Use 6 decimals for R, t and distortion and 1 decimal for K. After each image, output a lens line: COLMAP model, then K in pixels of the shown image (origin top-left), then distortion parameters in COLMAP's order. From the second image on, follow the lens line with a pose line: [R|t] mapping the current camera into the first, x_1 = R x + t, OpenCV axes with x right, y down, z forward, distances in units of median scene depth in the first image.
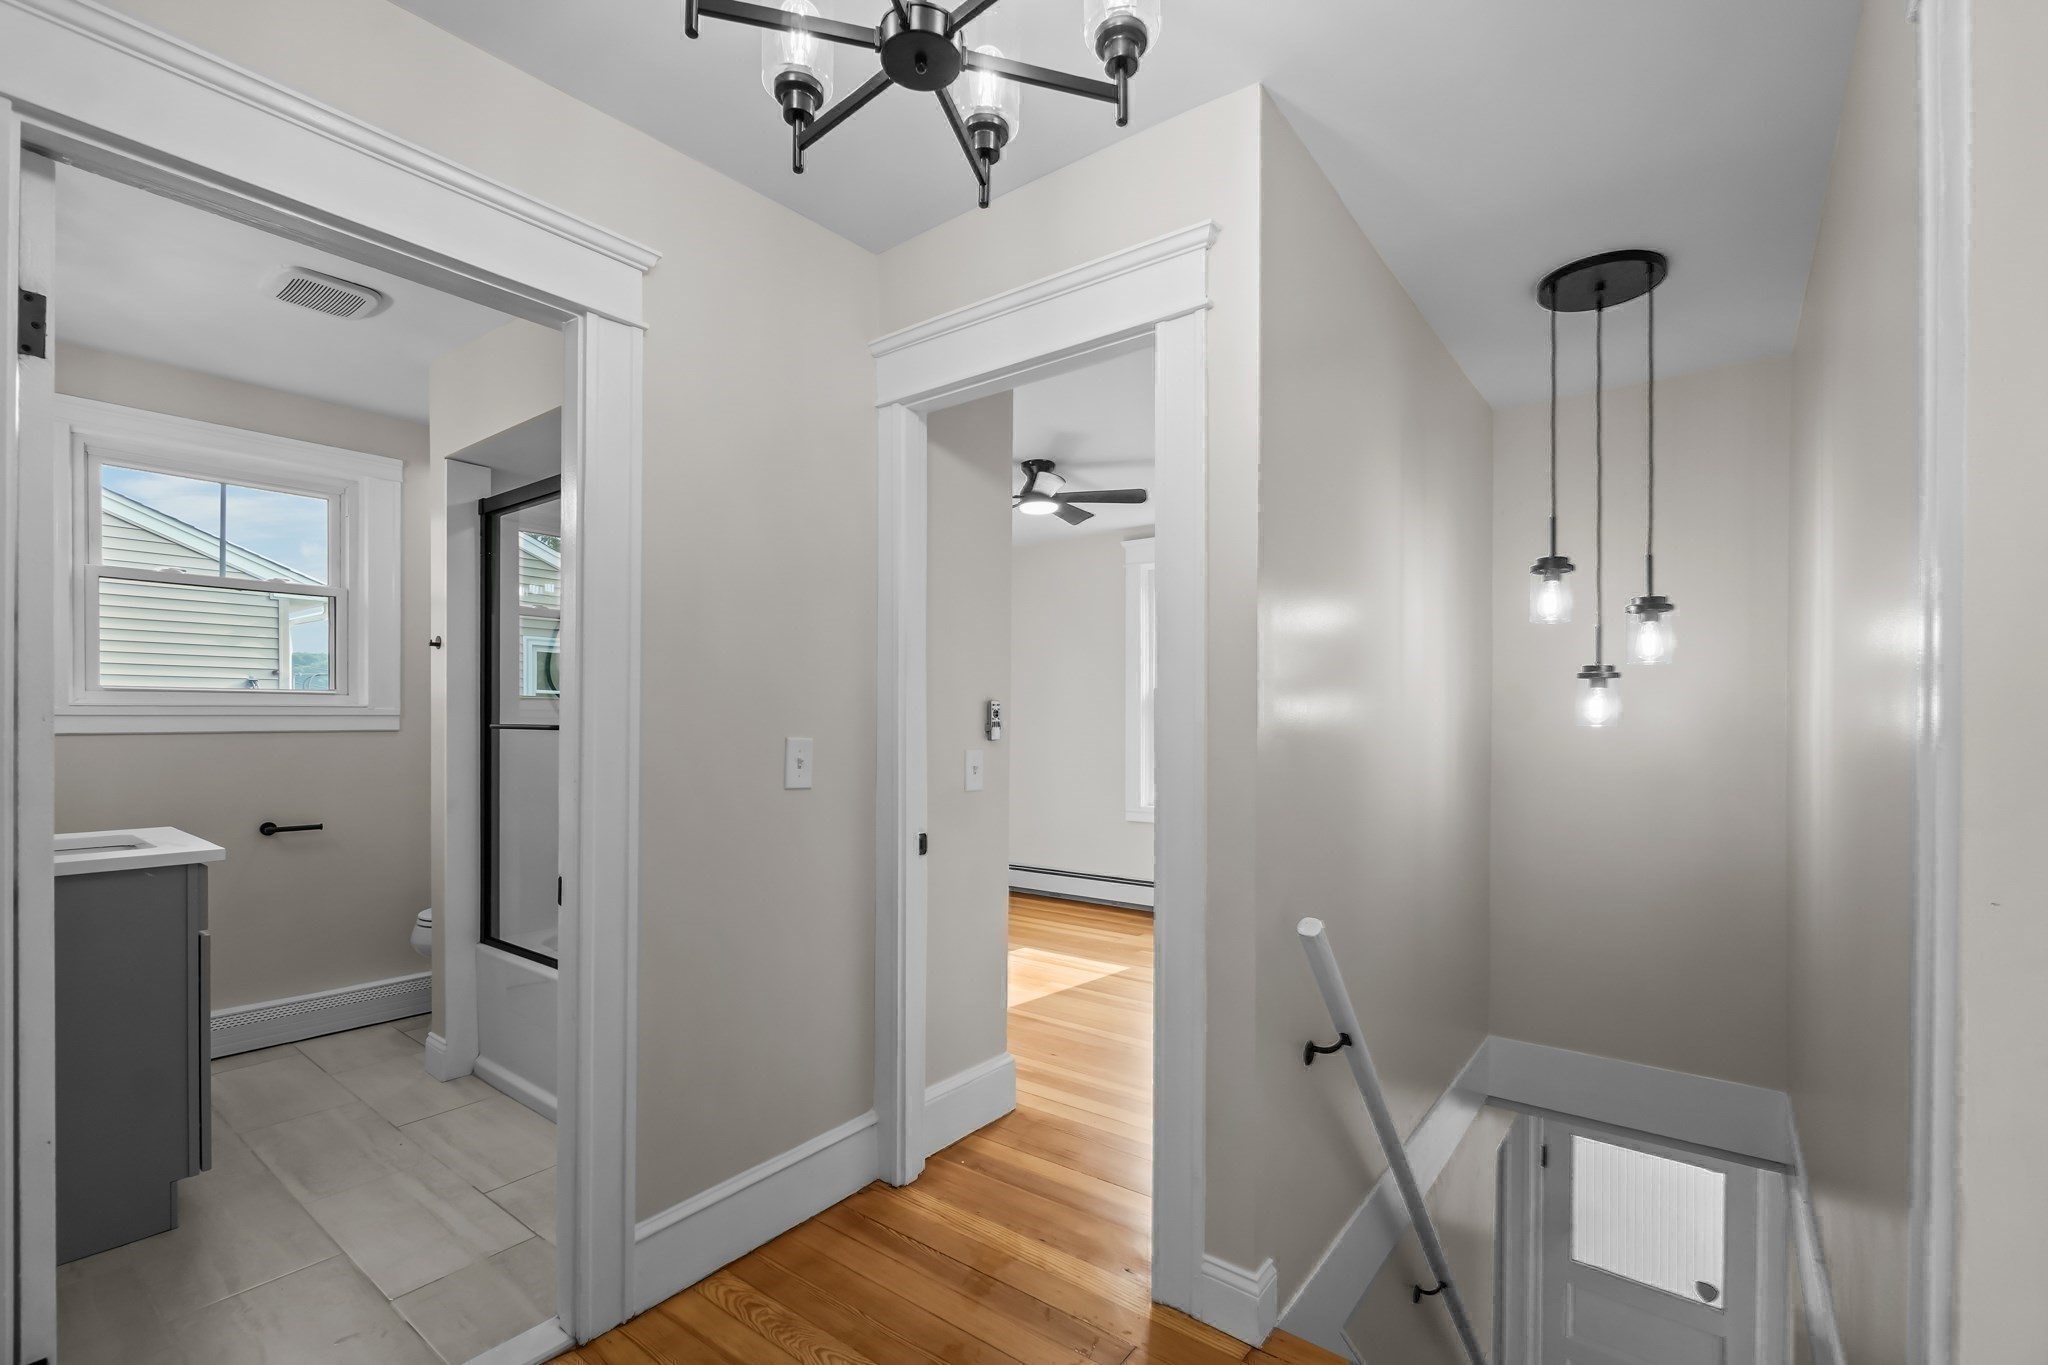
lens RADIAL K [[897.2, 0, 1029.8], [0, 897.2, 720.7], [0, 0, 1]] dist [-0.010368, -0.000514]
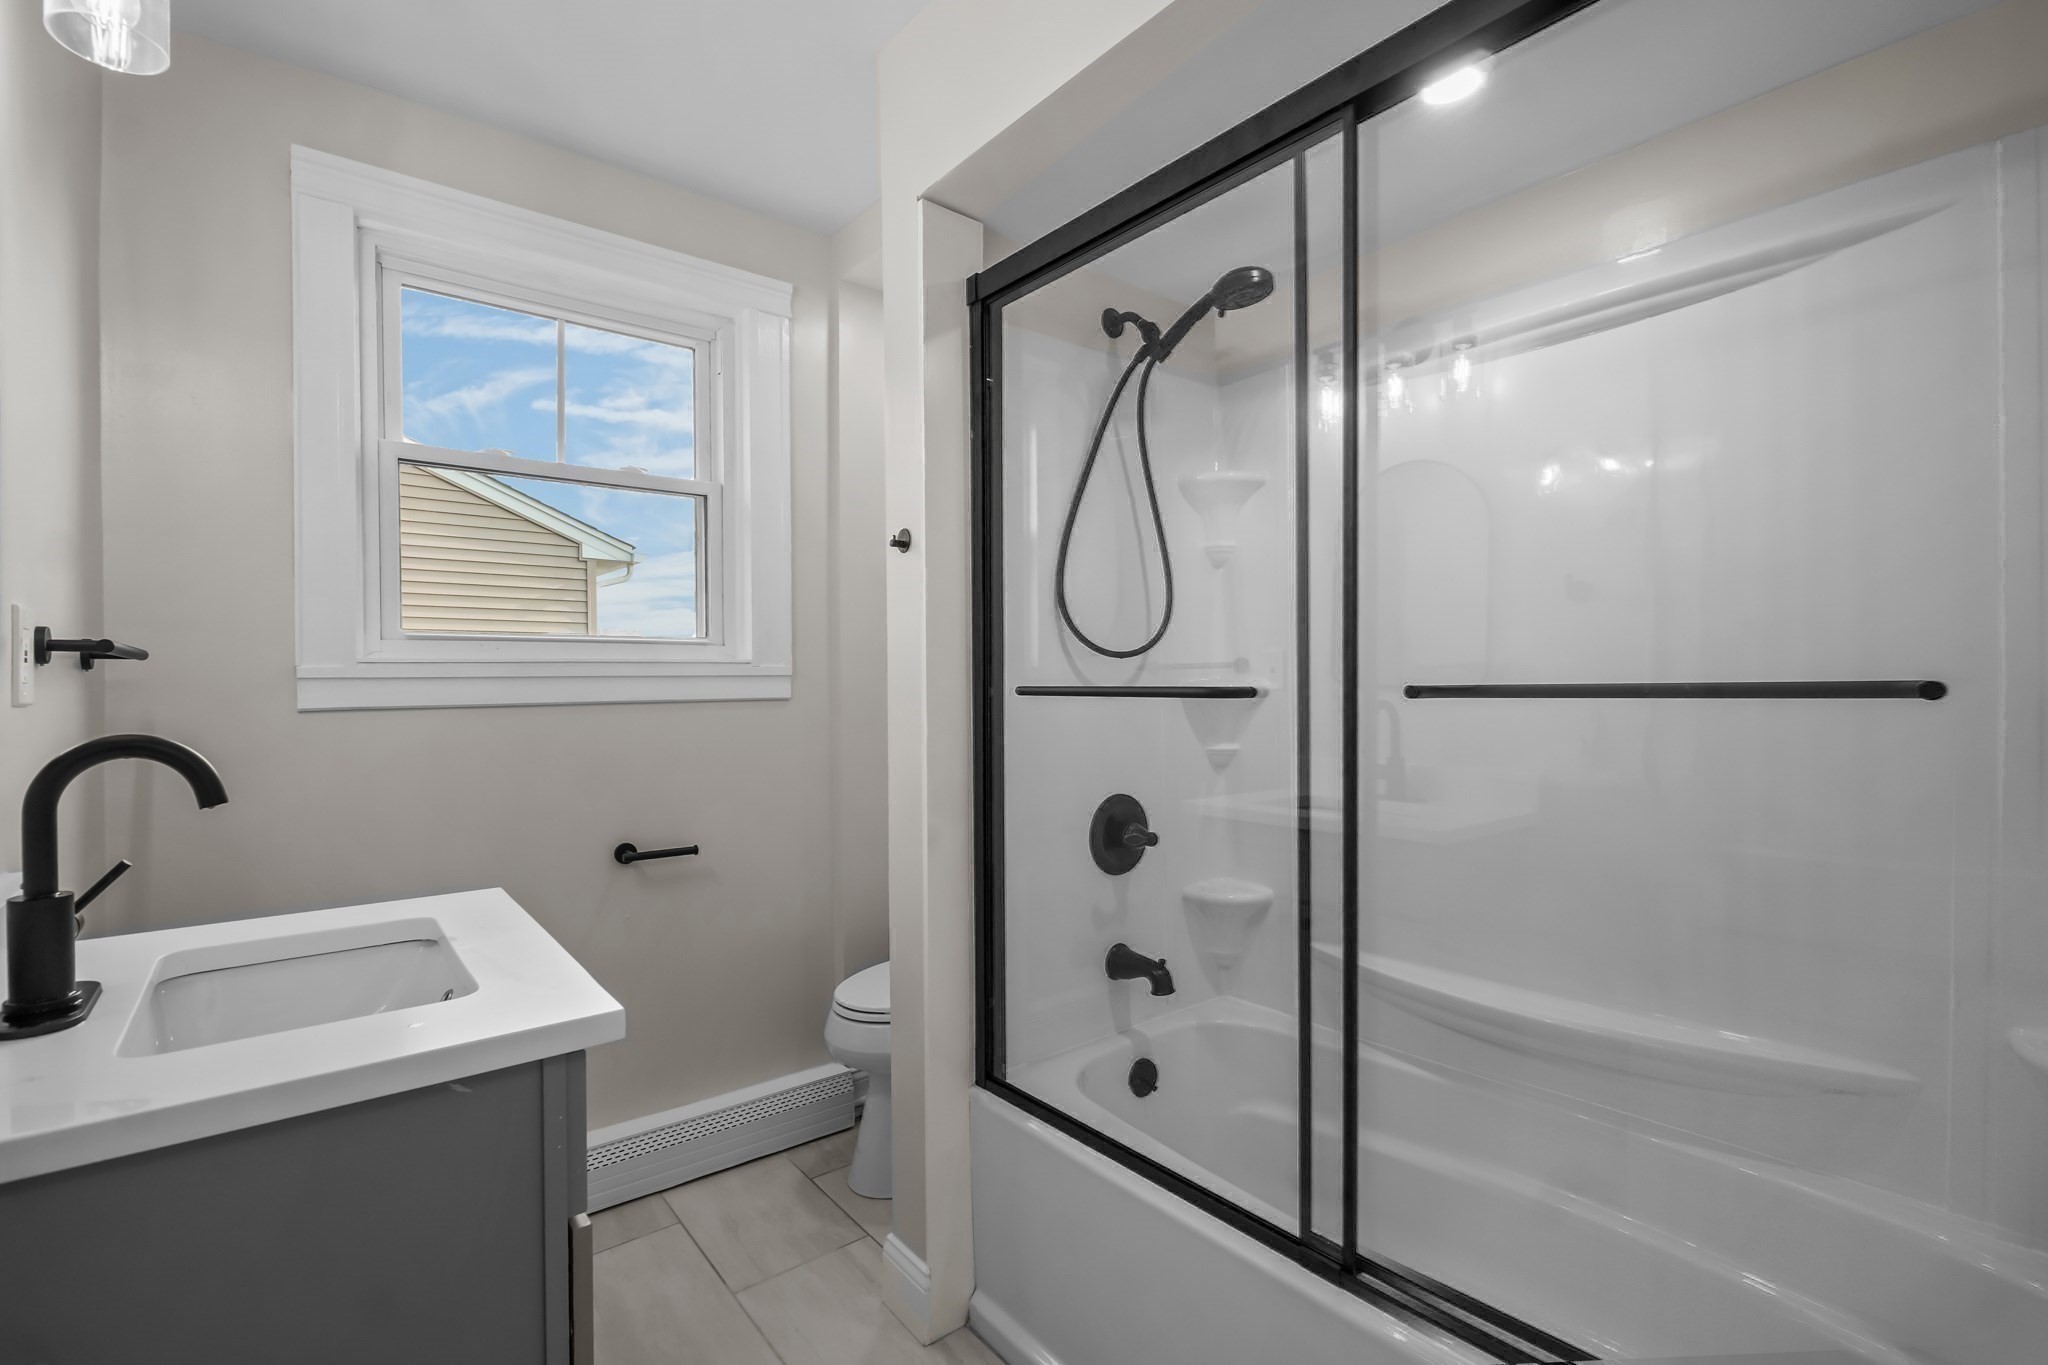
lens RADIAL K [[903.8, 0, 1016.1], [0, 903.8, 685.3], [0, 0, 1]] dist [-0.002044, -0.001009]
pose [[0.970927, -0.007688, -0.239254, -0.454403], [0.008007, 0.999968, 0.000362, 0.002564], [0.239244, -0.002267, 0.970957, 0.464466]]
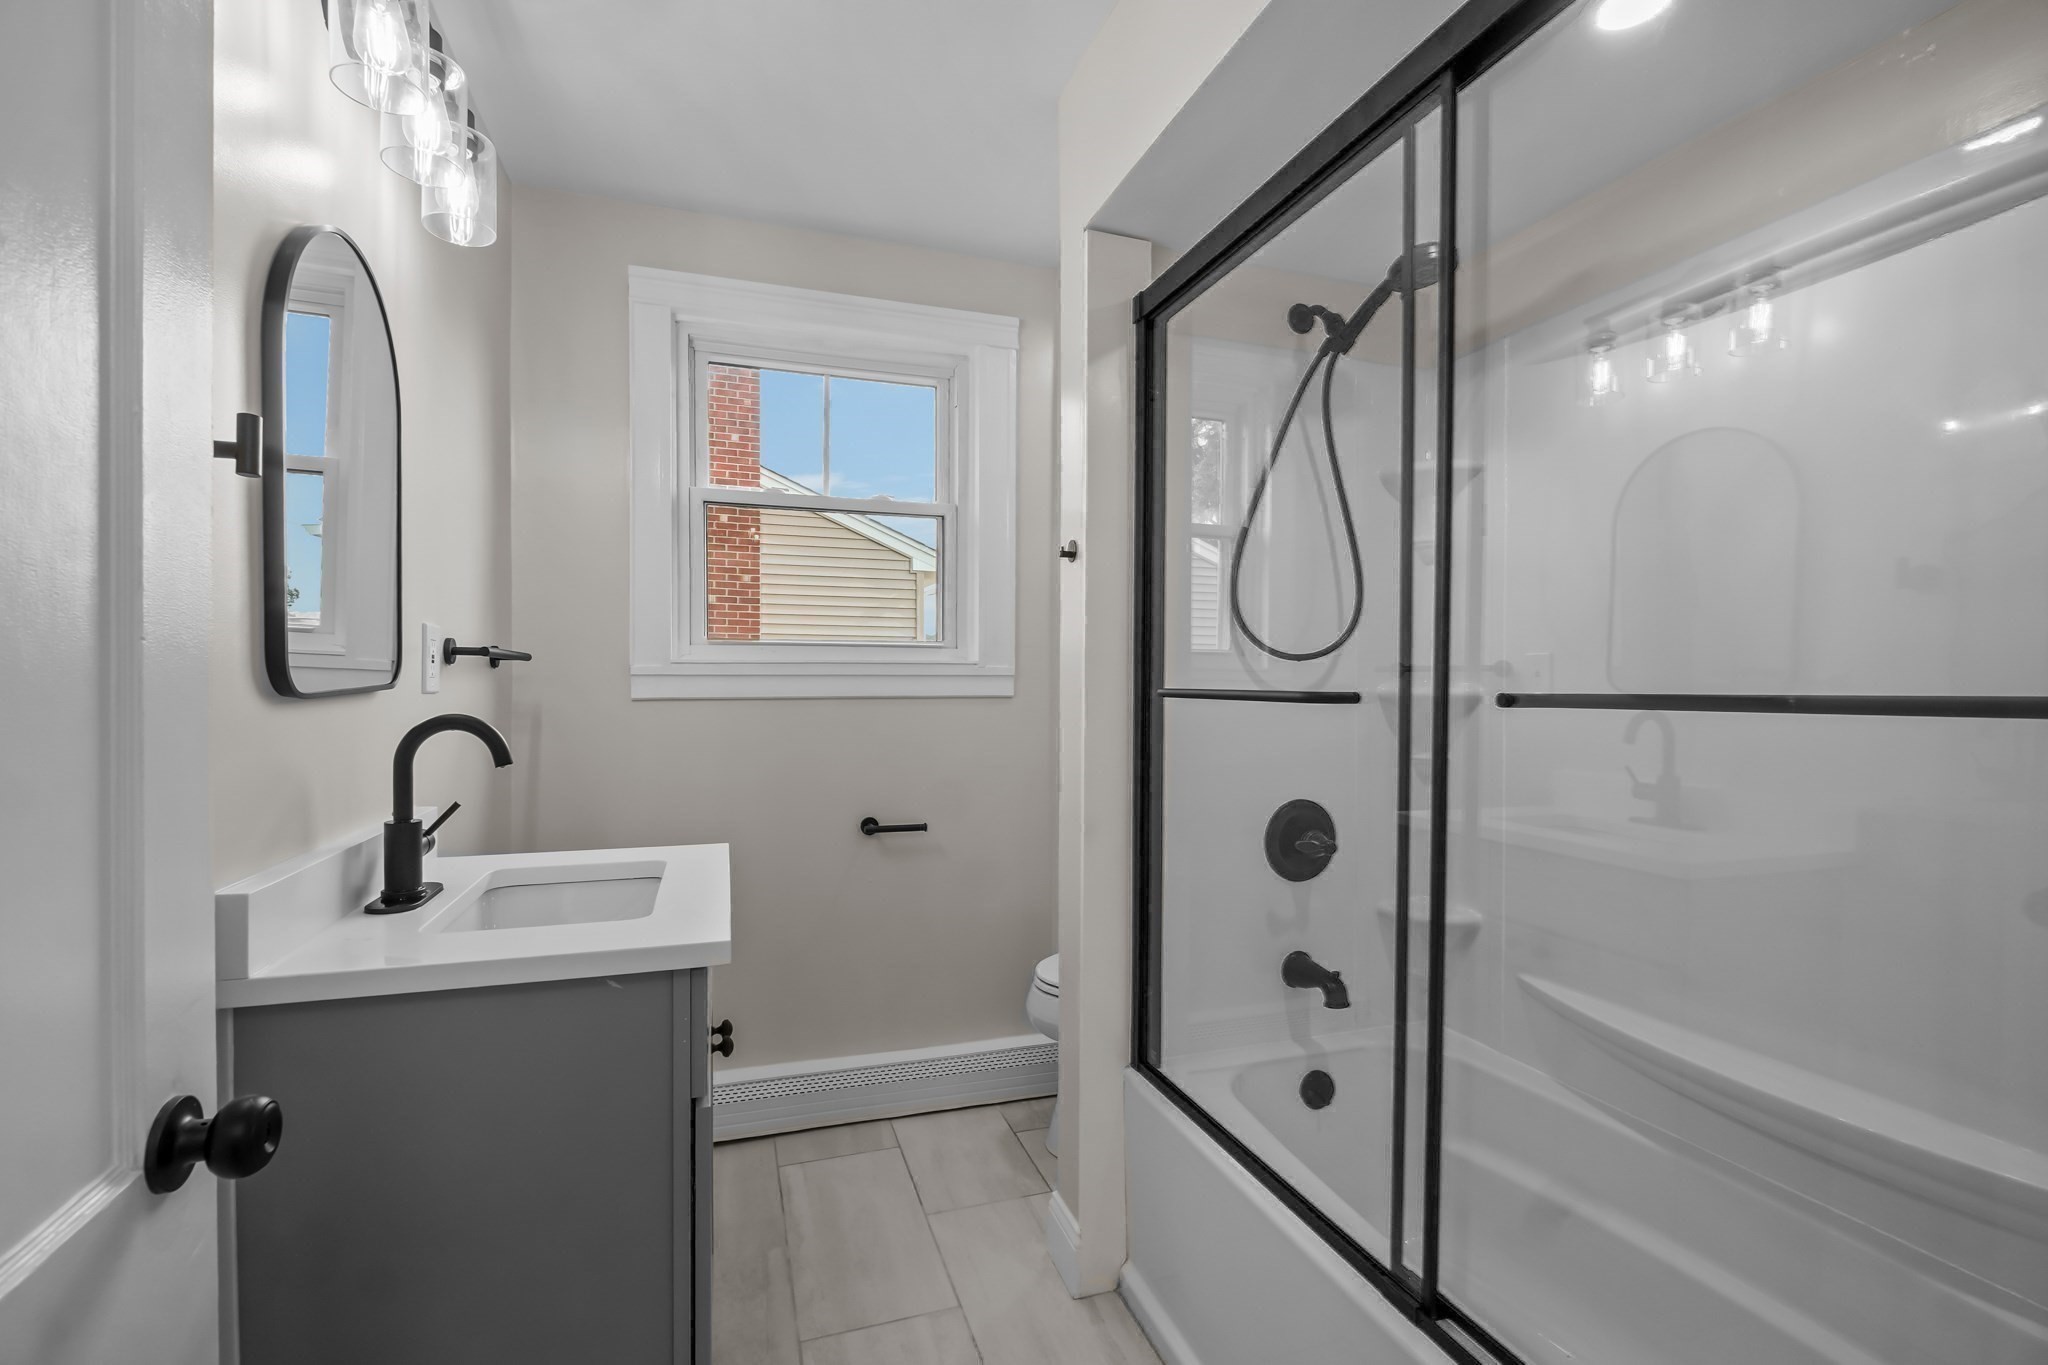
lens RADIAL K [[883.2, 0, 1021.0], [0, 883.2, 692.4], [0, 0, 1]] dist [-0.001378, -0.000671]
pose [[0.827524, 0.008342, -0.561368, -0.354246], [-0.004310, 0.999955, 0.008506, 0.001613], [0.561413, -0.004620, 0.827523, 0.485599]]
